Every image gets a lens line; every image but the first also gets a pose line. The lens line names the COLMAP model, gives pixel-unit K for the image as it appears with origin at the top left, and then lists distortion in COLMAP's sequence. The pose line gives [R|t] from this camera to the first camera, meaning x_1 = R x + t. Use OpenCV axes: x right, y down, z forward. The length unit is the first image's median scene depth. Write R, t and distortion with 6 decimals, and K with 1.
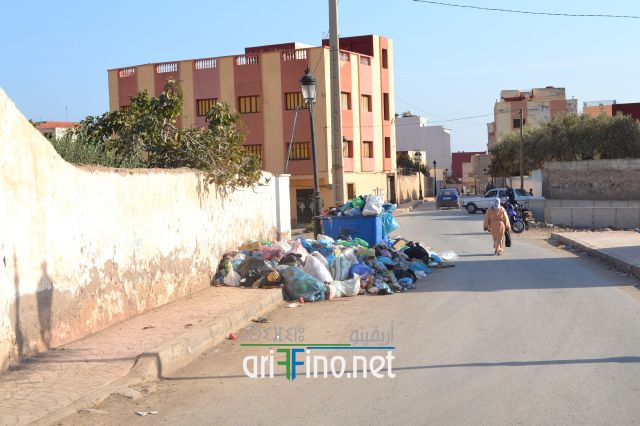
lens RADIAL K [[1015.3, 0, 320.0], [0, 1015.3, 213.0], [0, 0, 1]] dist [-0.012031, 0.012374]
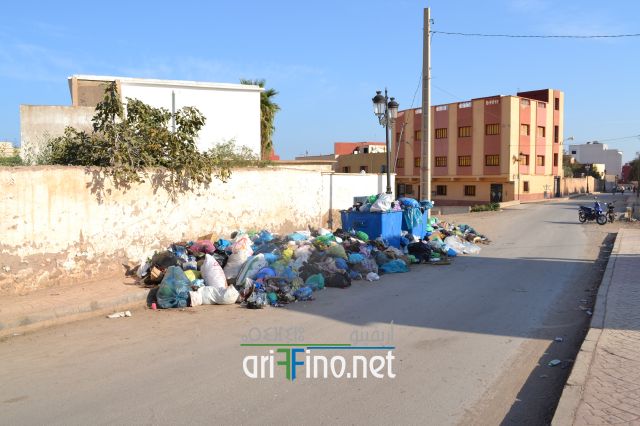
lens RADIAL K [[516.3, 0, 320.0], [0, 516.3, 213.0], [0, 0, 1]] dist [-0.078659, -0.000744]
pose [[0.911178, 0.061758, -0.407358, 0.060923], [-0.044310, 0.997656, 0.052138, -0.006366], [0.409623, -0.029457, 0.911779, 0.122404]]
